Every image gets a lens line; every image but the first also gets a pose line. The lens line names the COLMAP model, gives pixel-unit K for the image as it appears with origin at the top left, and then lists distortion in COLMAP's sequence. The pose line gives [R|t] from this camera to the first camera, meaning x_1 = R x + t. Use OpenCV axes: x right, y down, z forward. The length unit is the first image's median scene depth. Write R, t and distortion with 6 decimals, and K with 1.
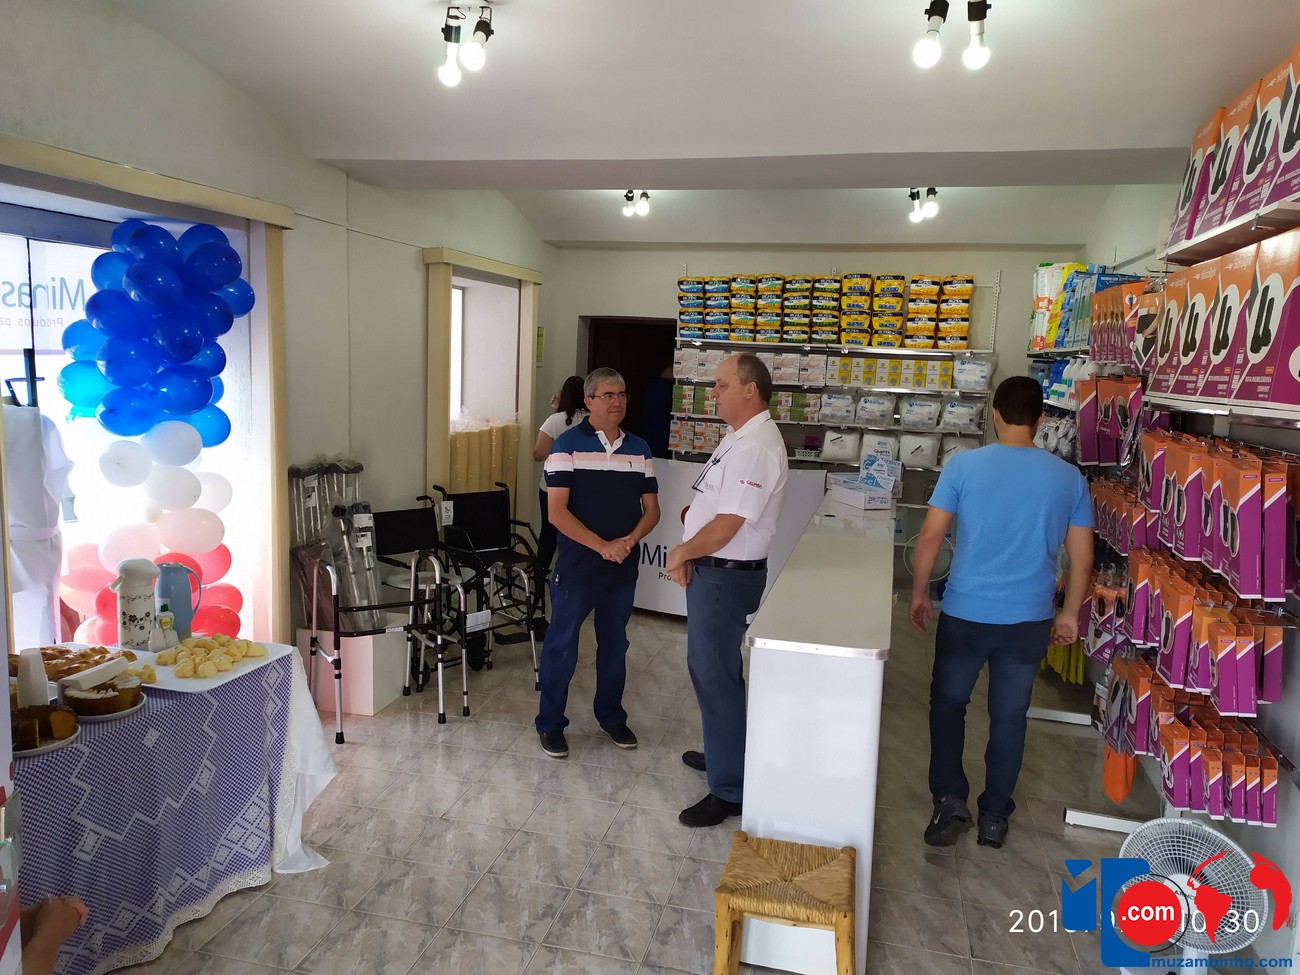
lens RADIAL K [[970.2, 0, 644.9], [0, 970.2, 483.8], [0, 0, 1]] dist [0.060100, -0.056592]
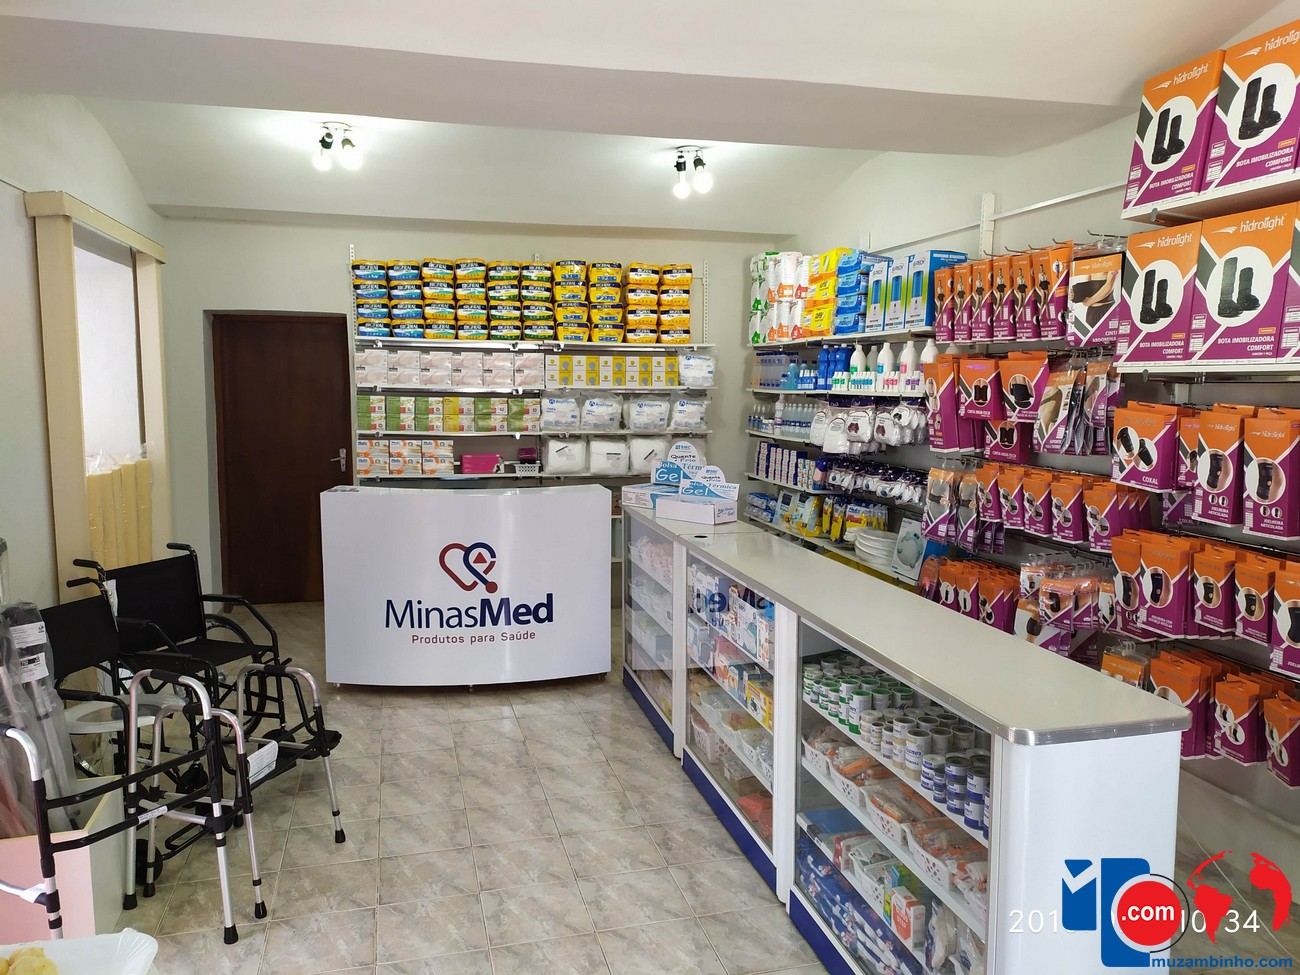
lens RADIAL K [[970.2, 0, 649.7], [0, 970.2, 485.2], [0, 0, 1]] dist [0.060100, -0.056592]
pose [[0.874912, -0.088064, 0.476207, -0.155571], [0.094666, 0.995457, 0.010161, -0.015130], [-0.474938, 0.036191, 0.879275, 0.198107]]
